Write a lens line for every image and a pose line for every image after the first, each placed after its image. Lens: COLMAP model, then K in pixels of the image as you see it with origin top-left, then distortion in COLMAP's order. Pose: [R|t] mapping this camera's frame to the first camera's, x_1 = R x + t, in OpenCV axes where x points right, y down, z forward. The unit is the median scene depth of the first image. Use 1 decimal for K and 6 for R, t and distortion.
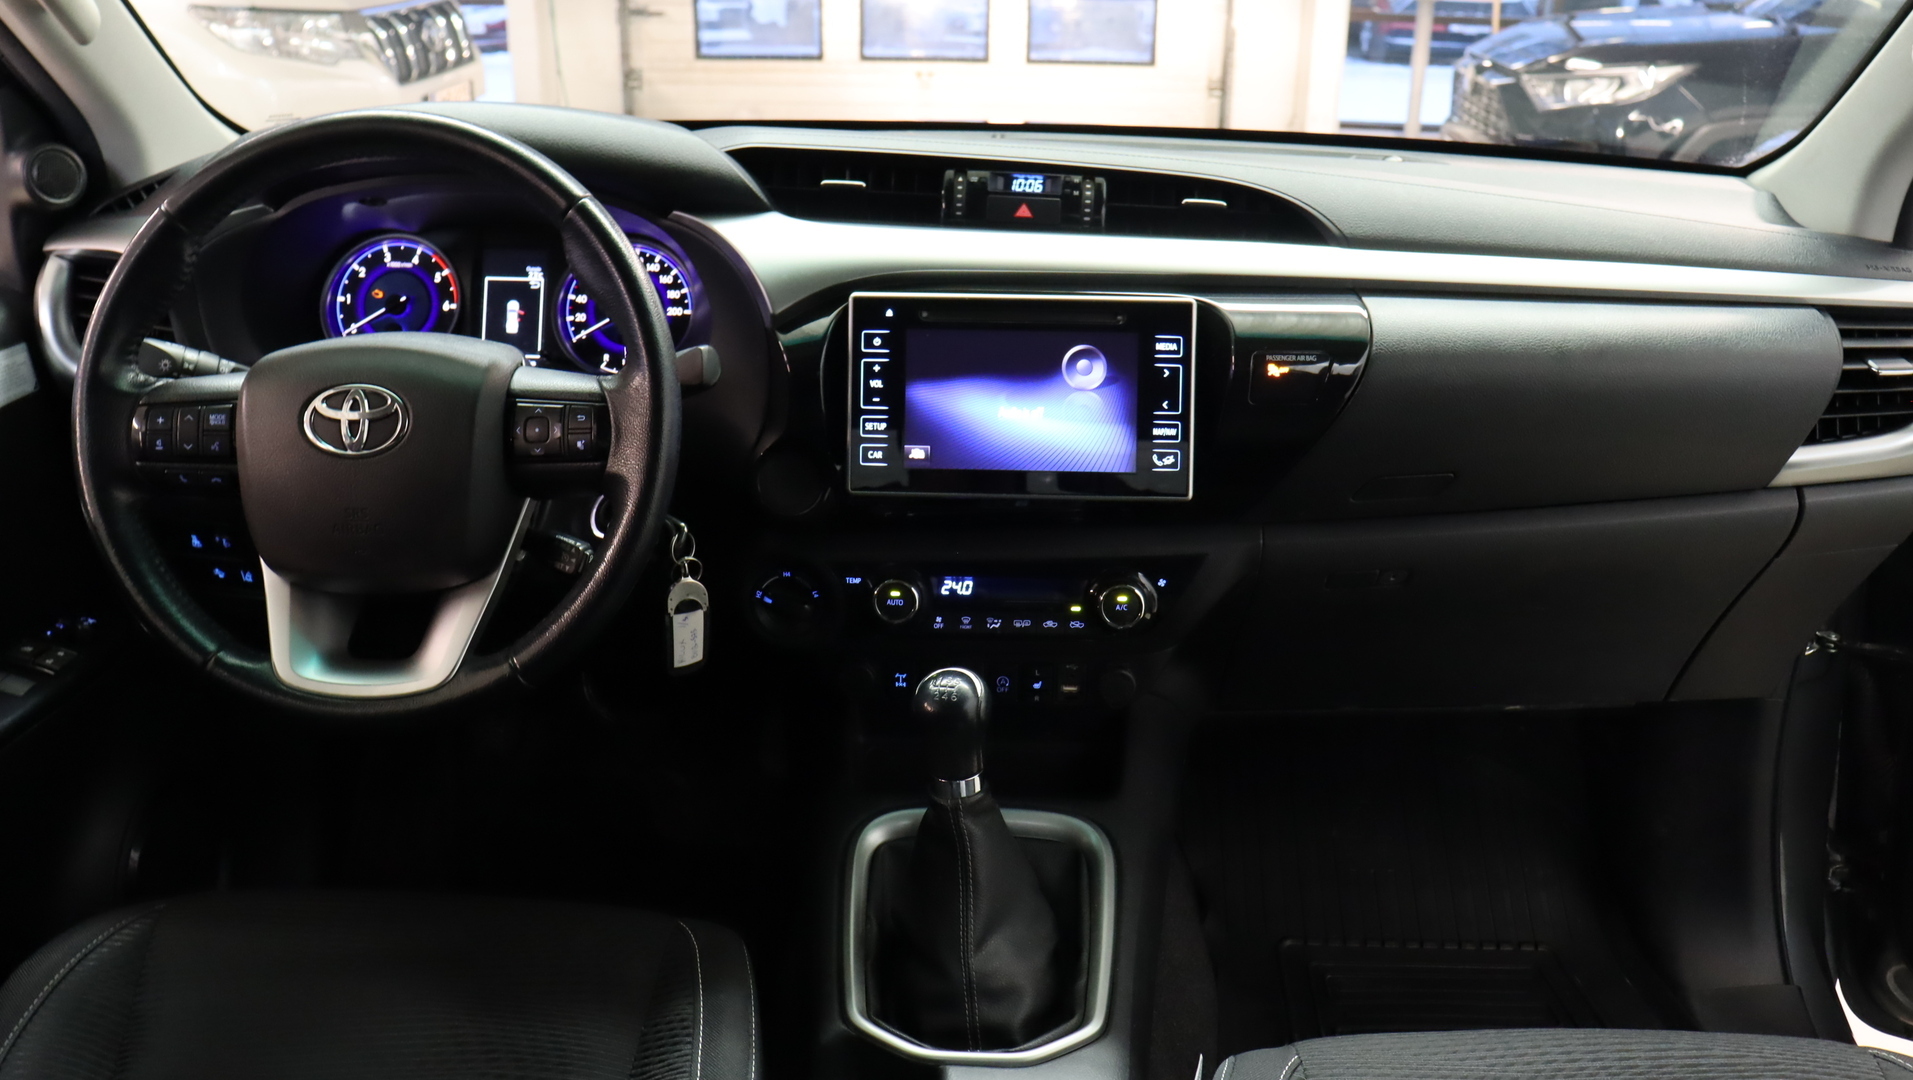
lens RADIAL K [[1530.0, 0, 965.7], [0, 1530.0, 550.8], [0, 0, 1]] dist [-0.182566, 0.160076]
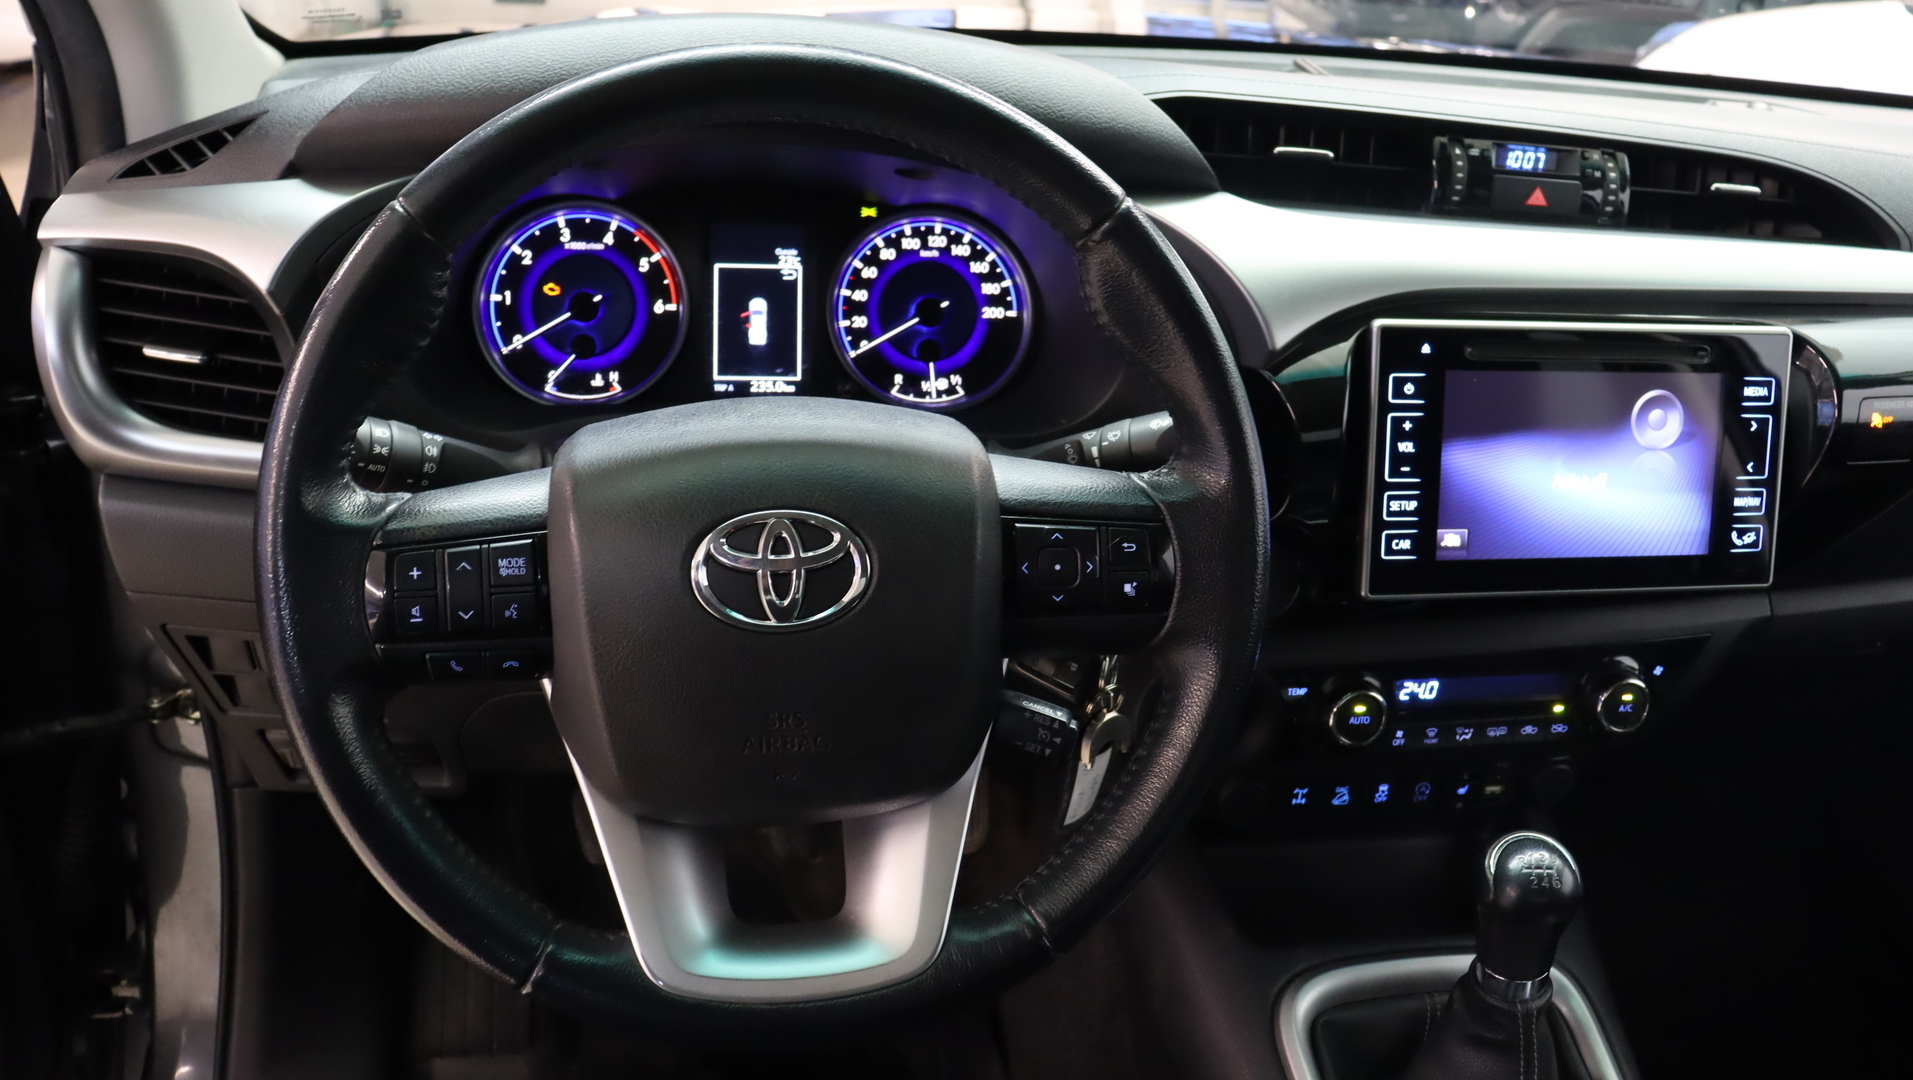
lens RADIAL K [[1530.0, 0, 965.7], [0, 1530.0, 550.8], [0, 0, 1]] dist [-0.182566, 0.160076]
pose [[0.984634, -0.040375, 0.169899, -0.367362], [0.024902, 0.995426, 0.092234, -0.125236], [-0.172846, -0.086586, 0.981136, 0.318117]]
